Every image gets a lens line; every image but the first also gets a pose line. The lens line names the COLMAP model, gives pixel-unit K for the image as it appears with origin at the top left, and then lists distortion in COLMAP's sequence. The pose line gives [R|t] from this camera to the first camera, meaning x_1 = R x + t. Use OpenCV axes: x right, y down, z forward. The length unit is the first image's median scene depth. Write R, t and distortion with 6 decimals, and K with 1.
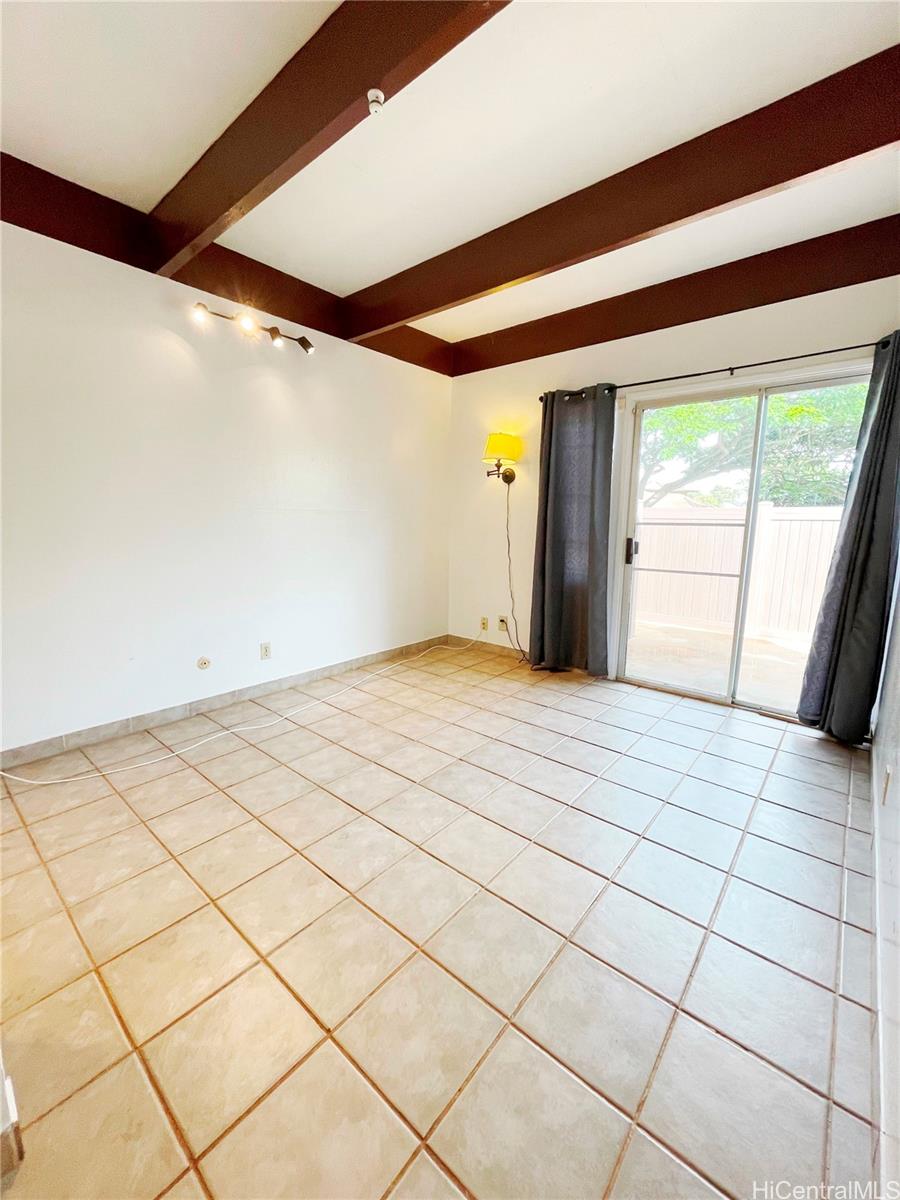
lens RADIAL K [[480.9, 0, 454.2], [0, 480.9, 598.3], [0, 0, 1]] dist [0.000138, -0.000298]
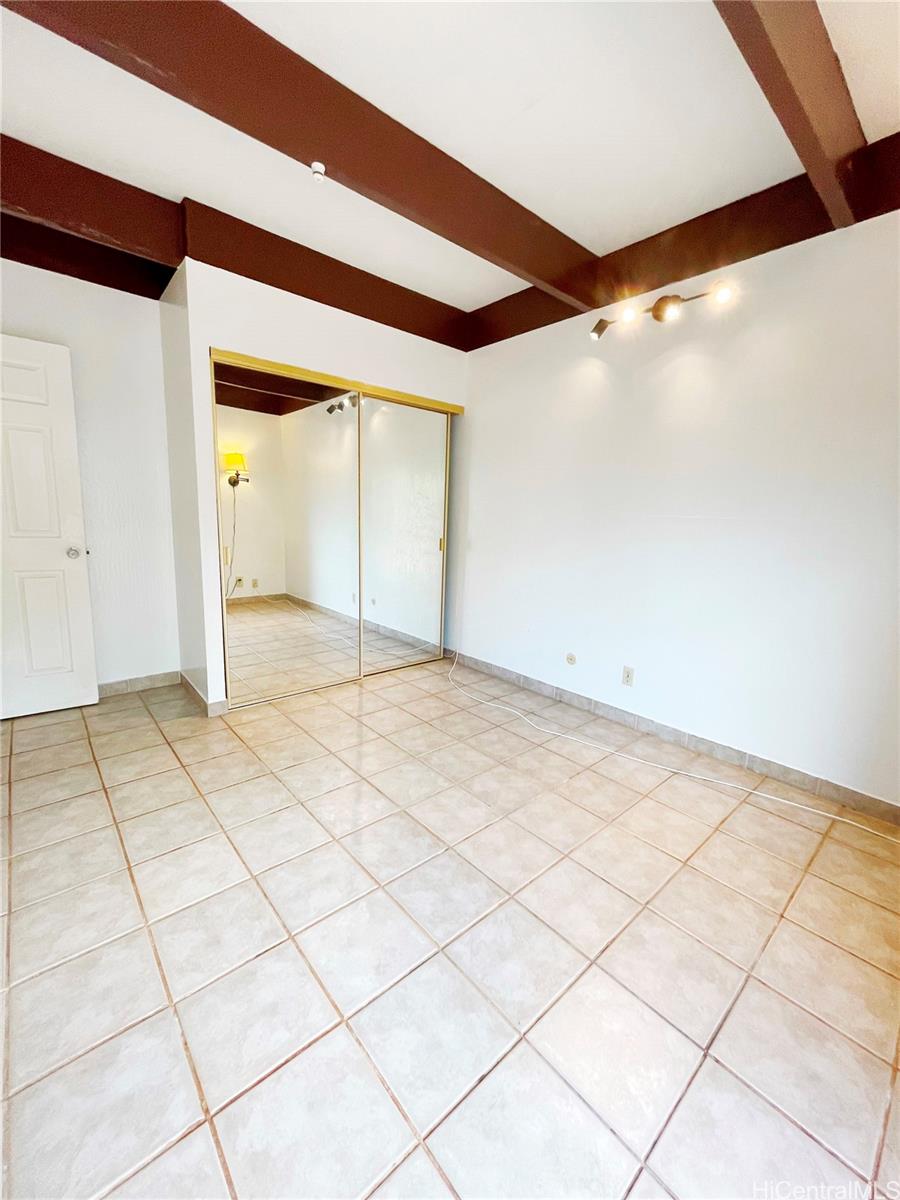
lens RADIAL K [[480.9, 0, 454.2], [0, 480.9, 598.3], [0, 0, 1]] dist [0.000138, -0.000298]
pose [[-0.137595, 0.156486, -0.978049, 0.543712], [-0.195288, 0.963772, 0.181675, -0.139795], [0.971046, 0.215999, -0.102051, 0.802864]]
